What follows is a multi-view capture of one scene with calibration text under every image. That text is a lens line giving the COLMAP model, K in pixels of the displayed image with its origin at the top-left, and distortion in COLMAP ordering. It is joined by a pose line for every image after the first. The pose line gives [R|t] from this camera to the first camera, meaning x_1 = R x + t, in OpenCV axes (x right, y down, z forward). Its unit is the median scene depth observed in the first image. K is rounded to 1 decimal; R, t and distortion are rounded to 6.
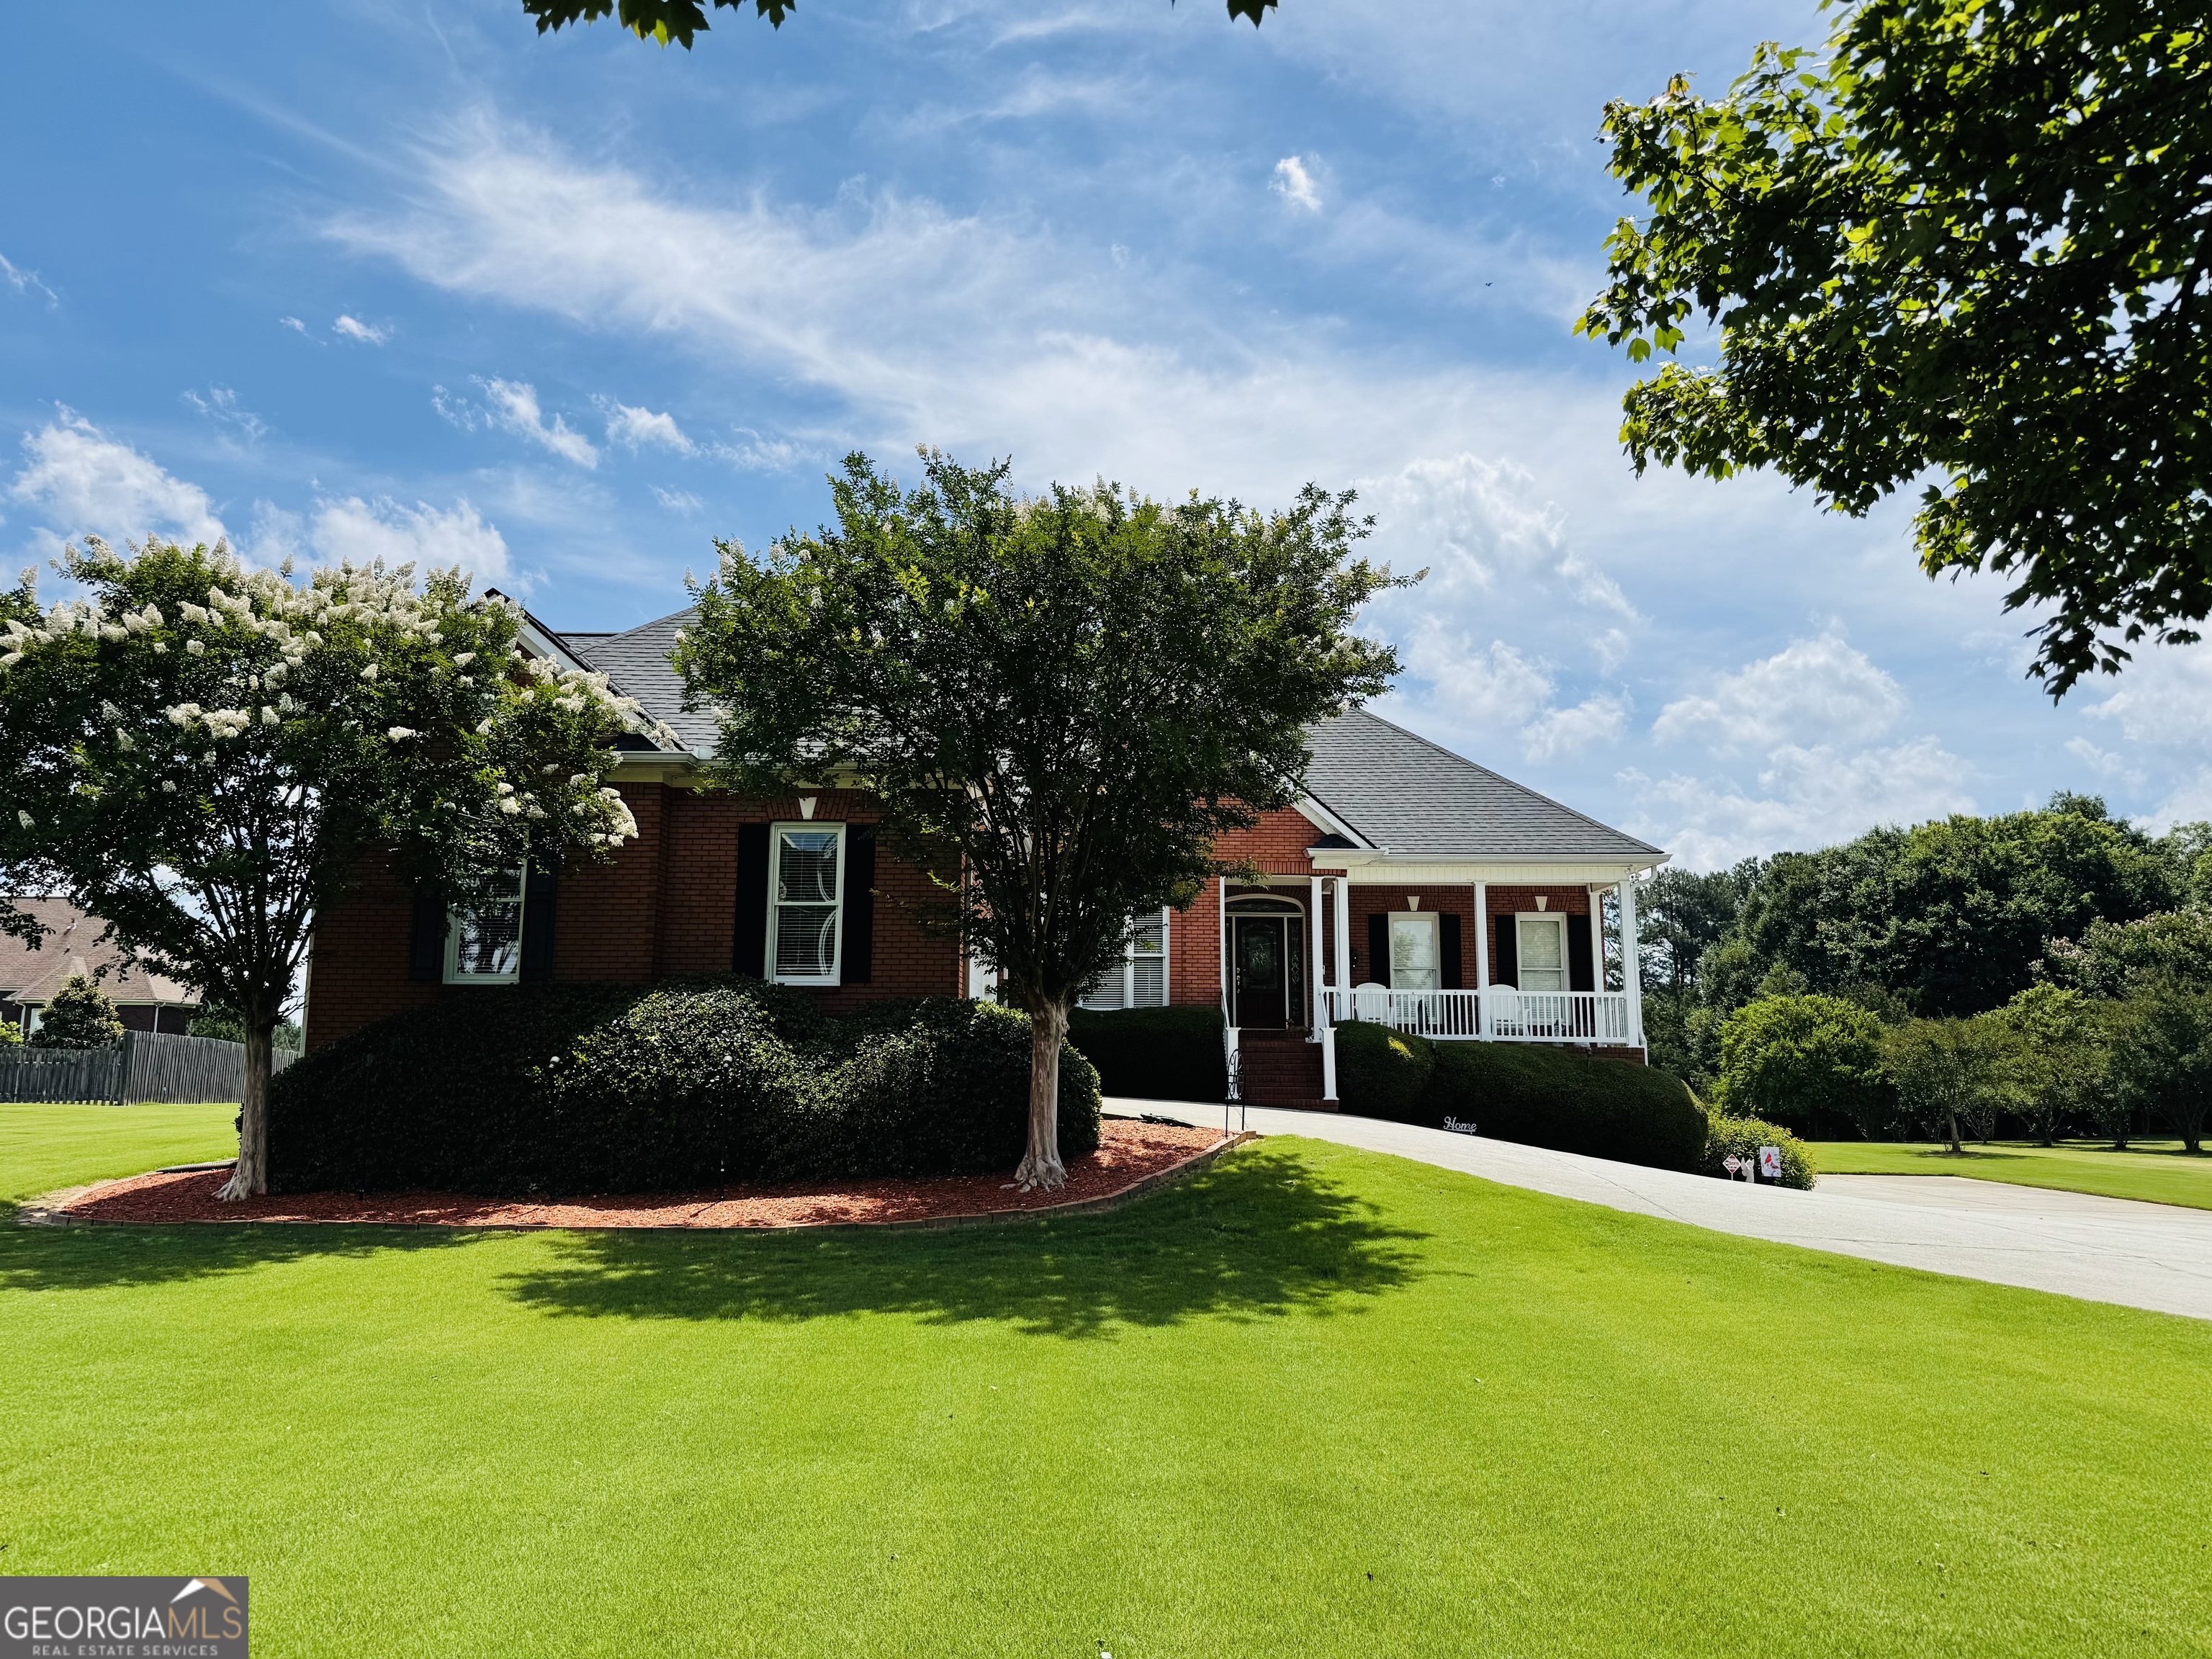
lens RADIAL K [[1663.4, 0, 1107.9], [0, 1663.4, 851.8], [0, 0, 1]] dist [0.061193, -0.029604]
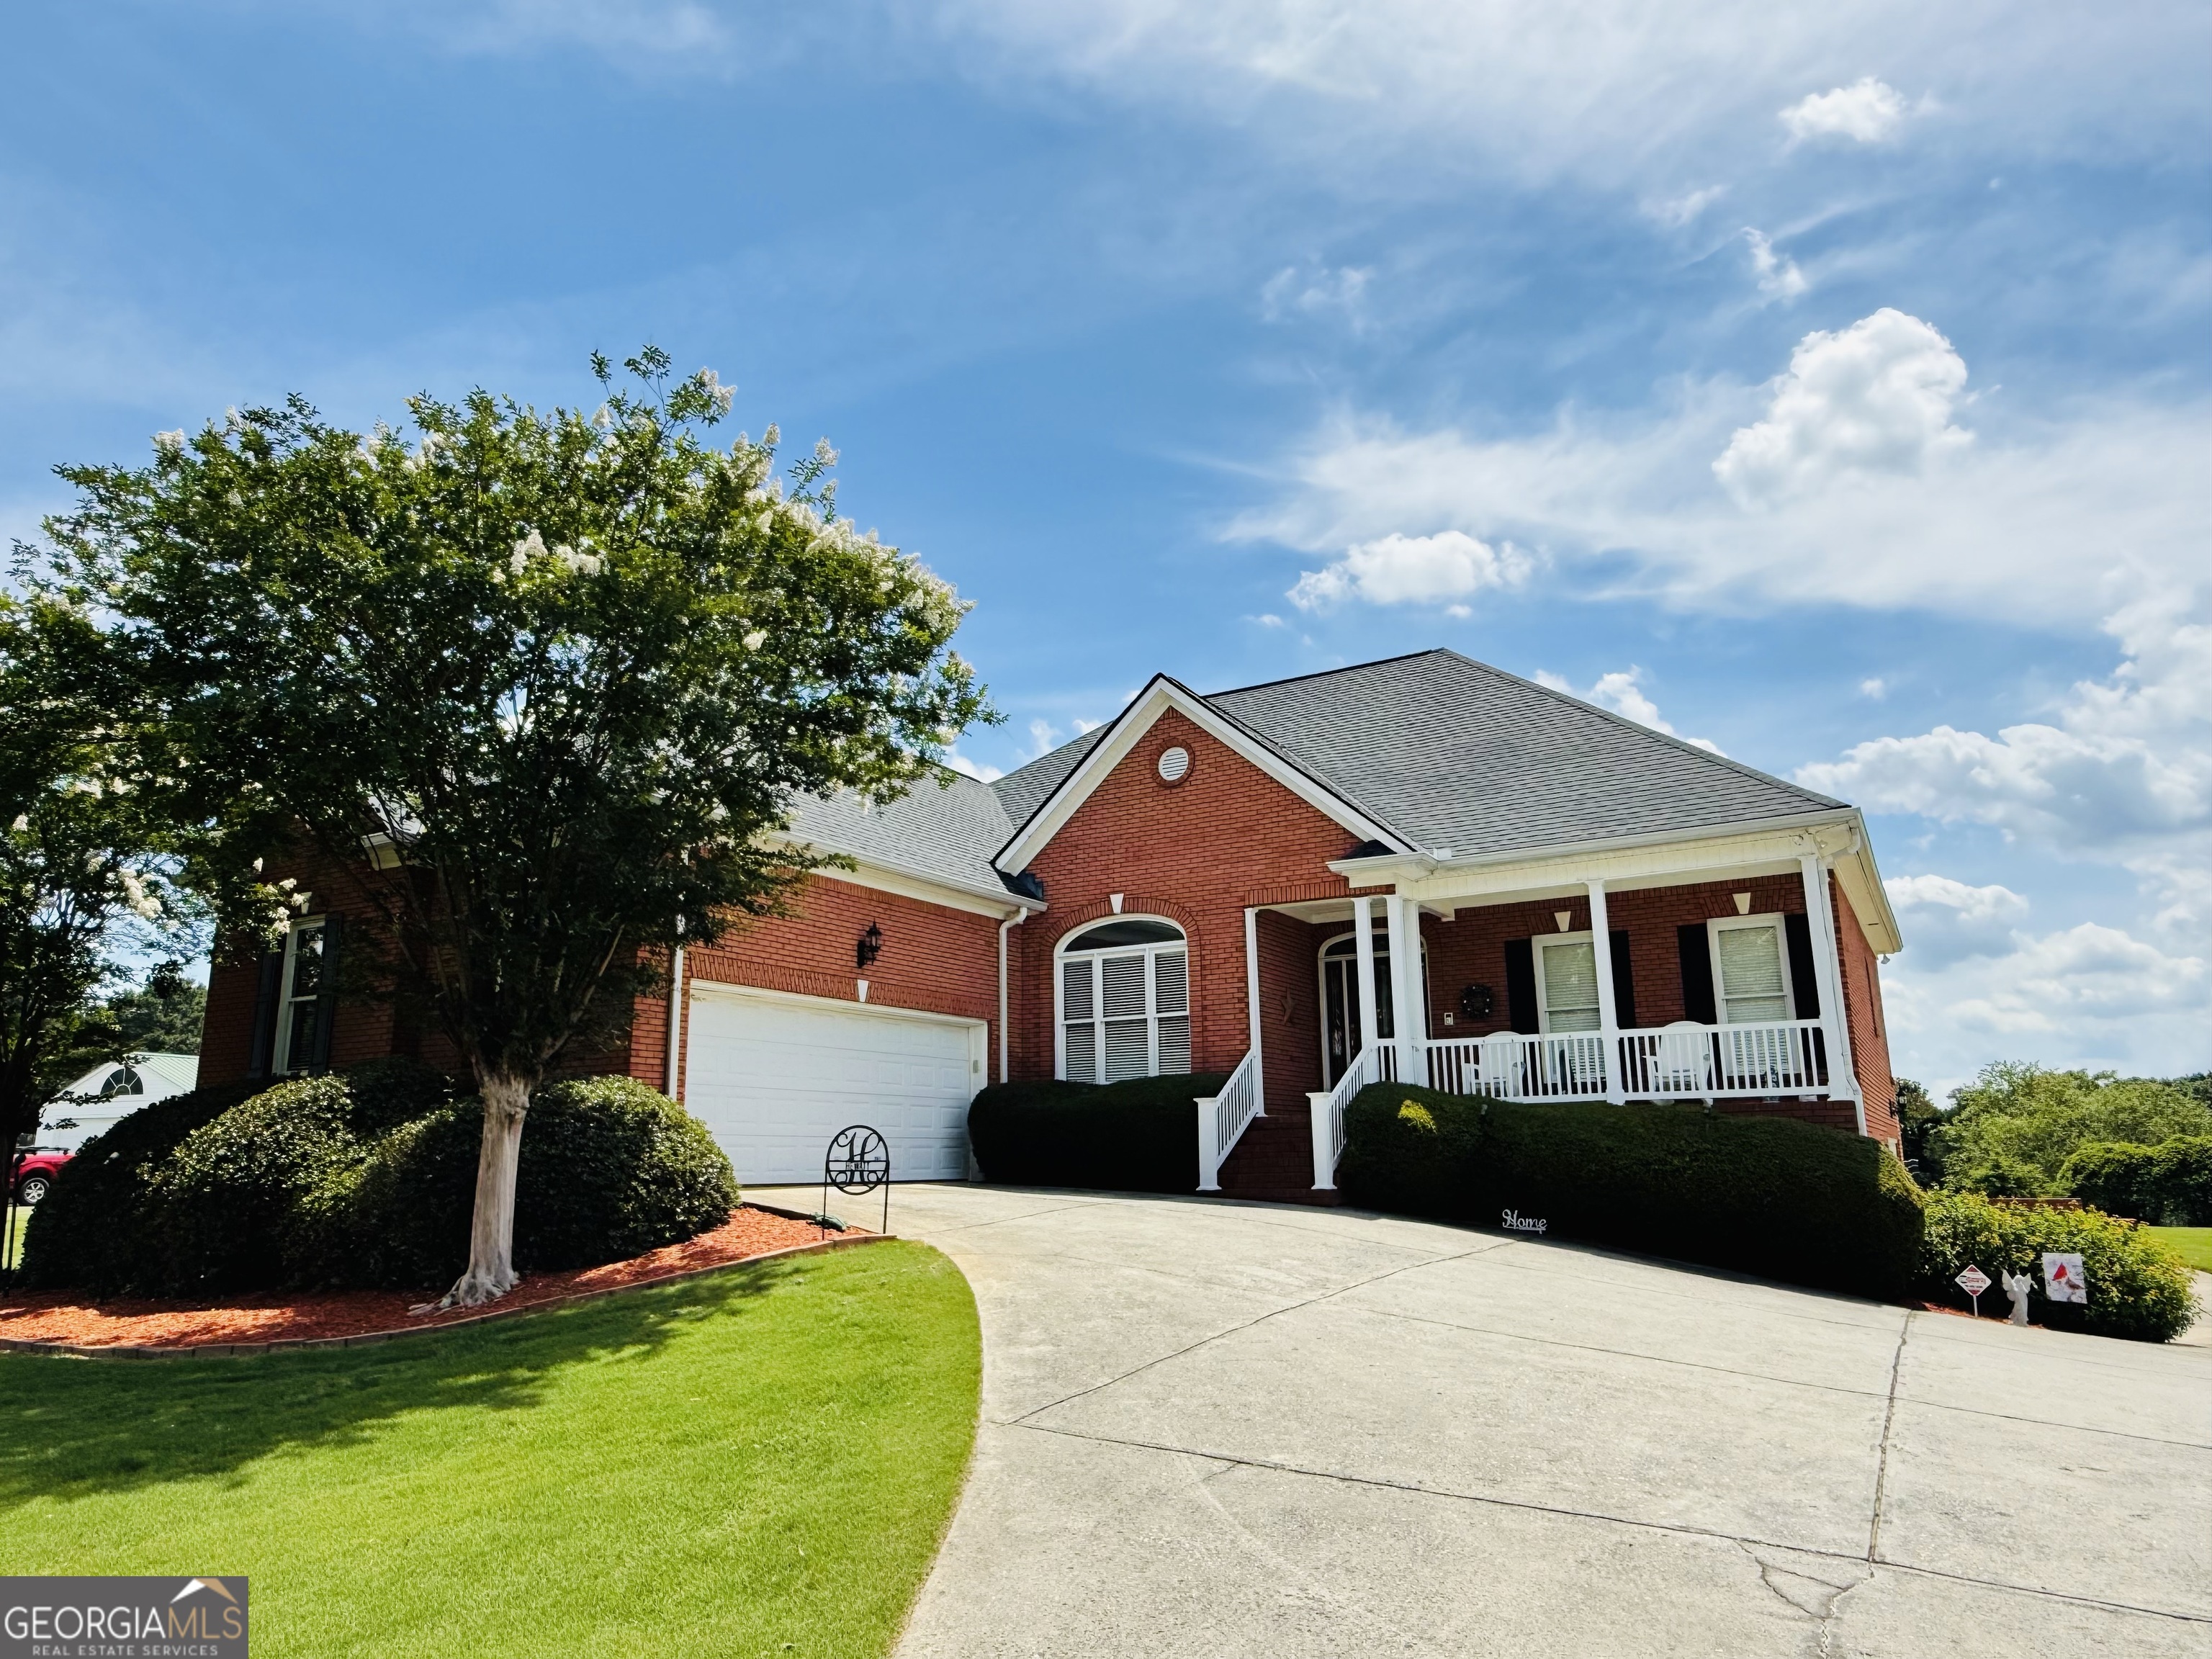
lens RADIAL K [[1453.3, 0, 1095.9], [0, 1453.3, 827.6], [0, 0, 1]] dist [-0.009261, 0.001528]
pose [[0.850102, -0.130087, -0.510298, 0.554062], [0.085474, 0.990244, -0.110046, 0.069682], [0.519635, 0.049933, 0.852928, 0.509532]]
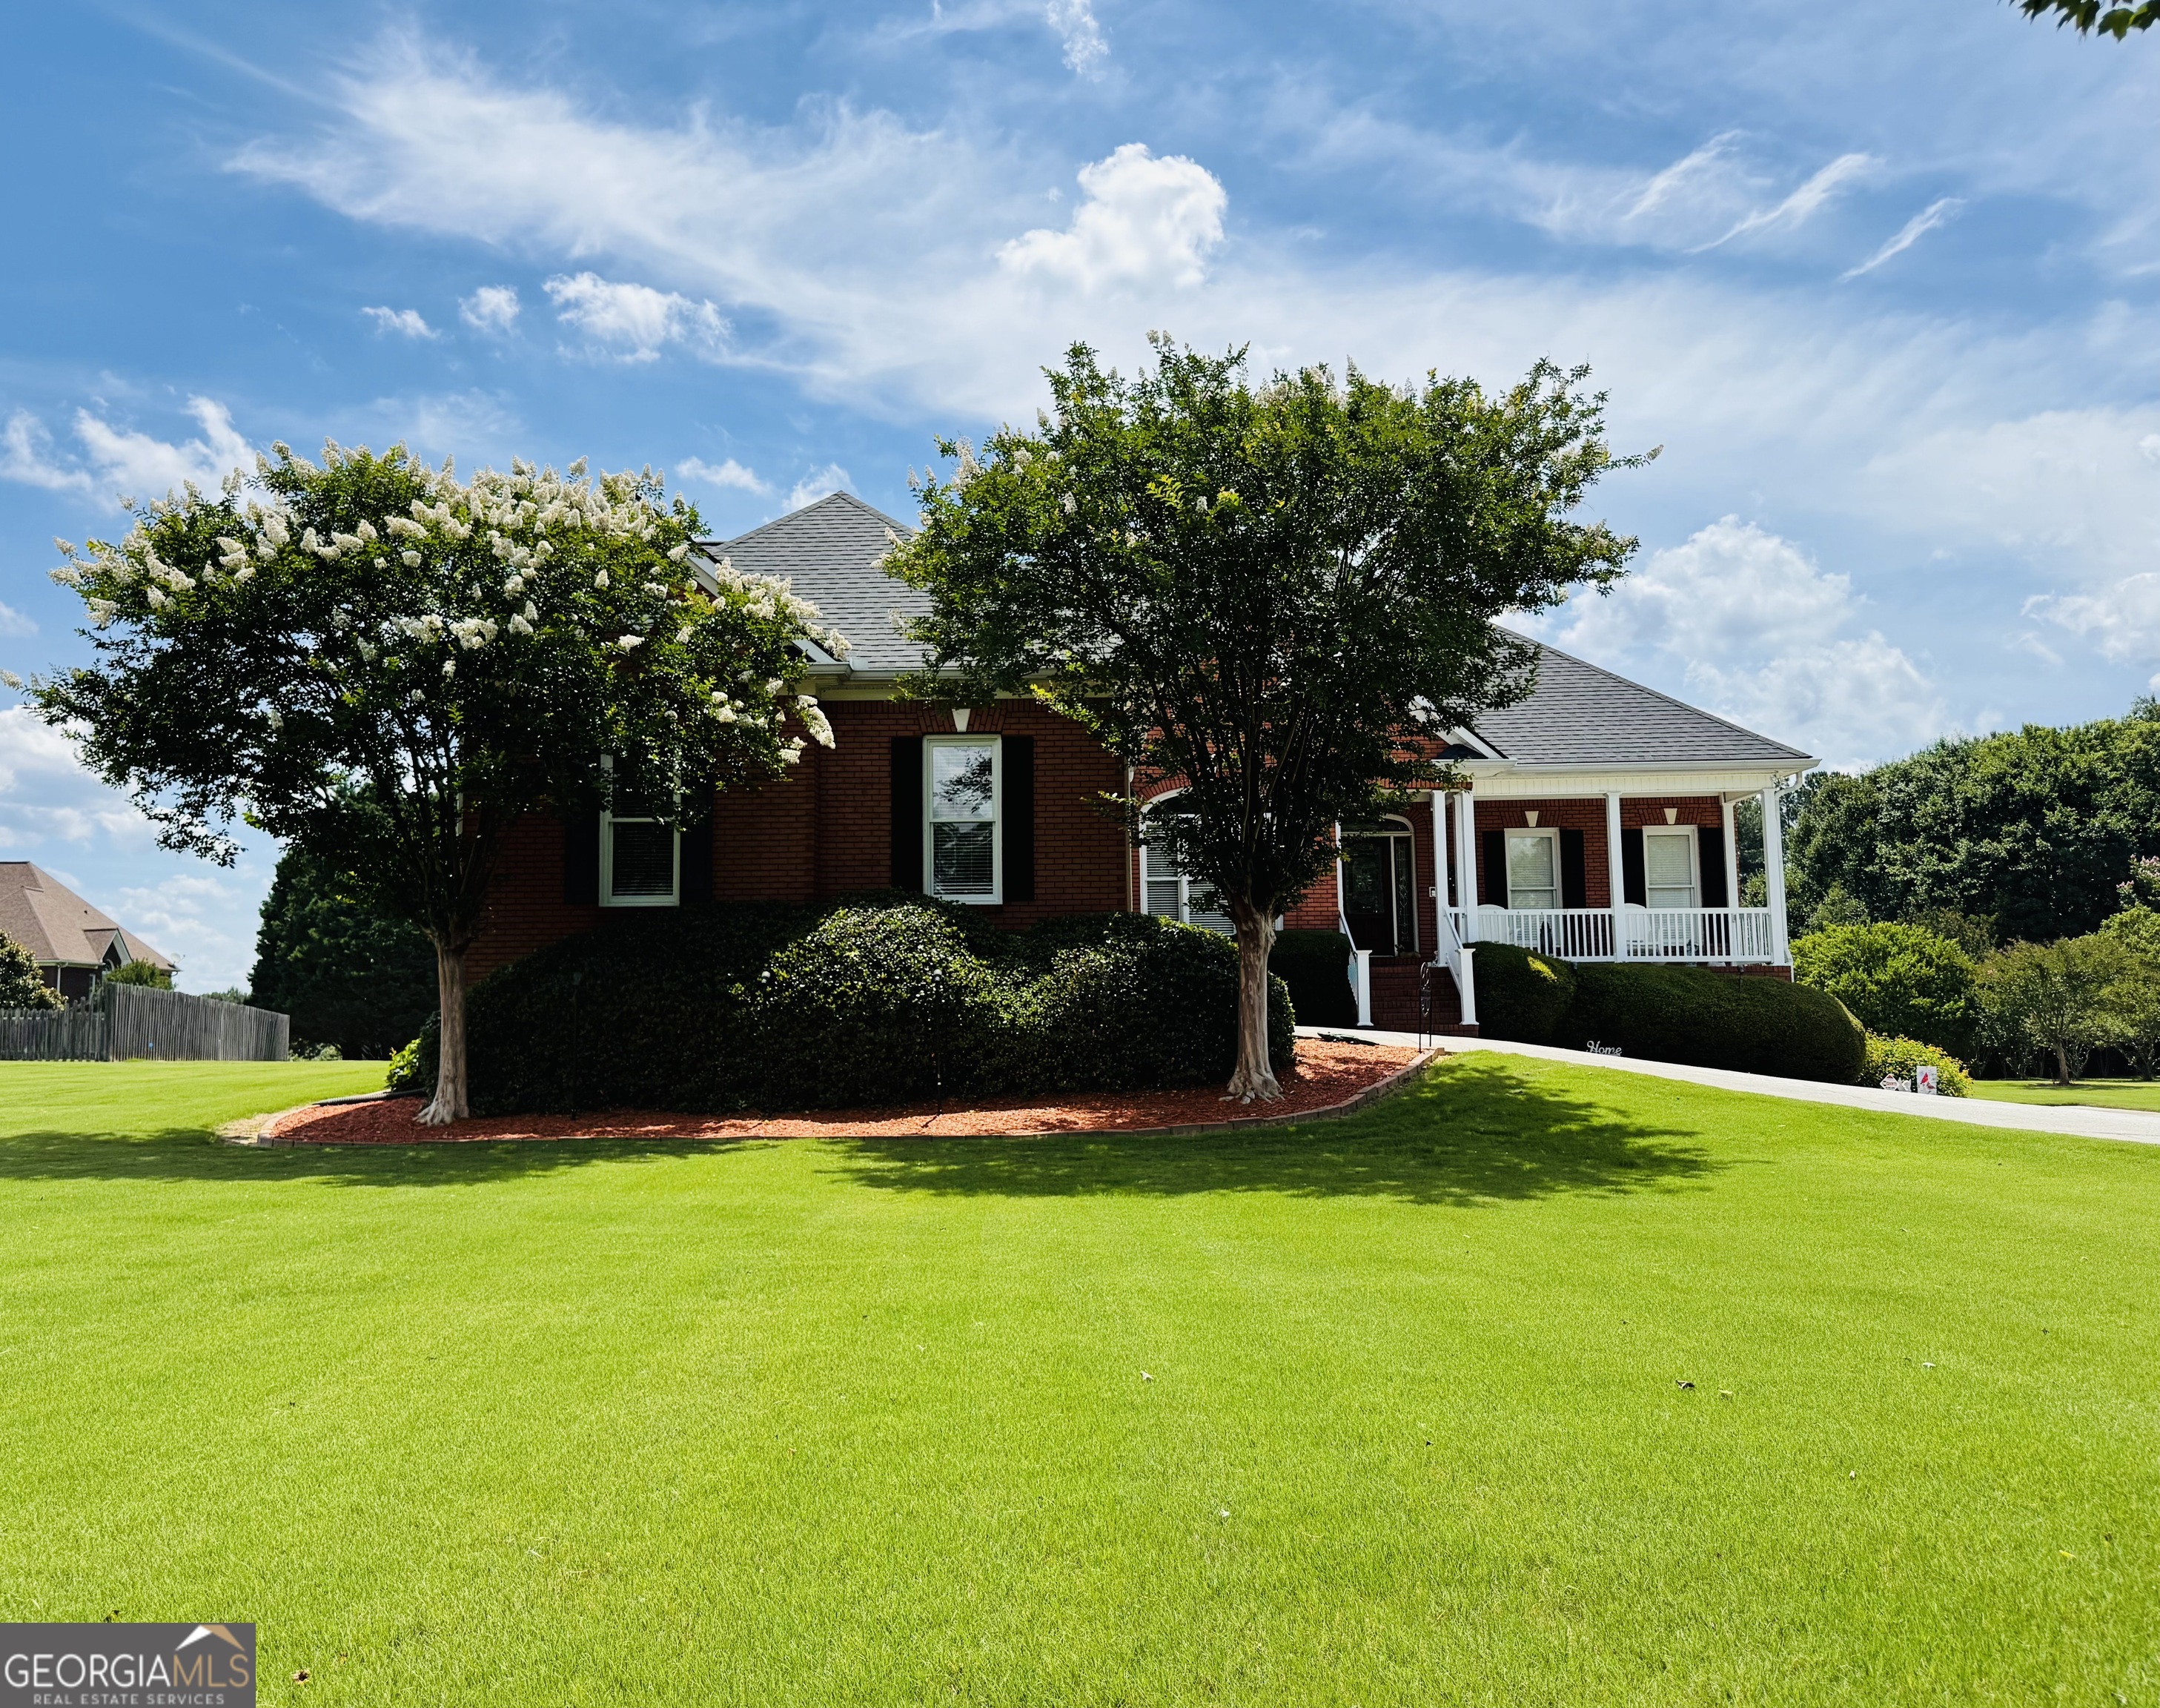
lens RADIAL K [[1831.1, 0, 1080.1], [0, 1831.1, 843.2], [0, 0, 1]] dist [0.045797, 0.003126]
pose [[0.999856, -0.016771, -0.002412, -0.110823], [0.016840, 0.999343, 0.032097, 0.012149], [0.001872, -0.032133, 0.999482, -0.052549]]
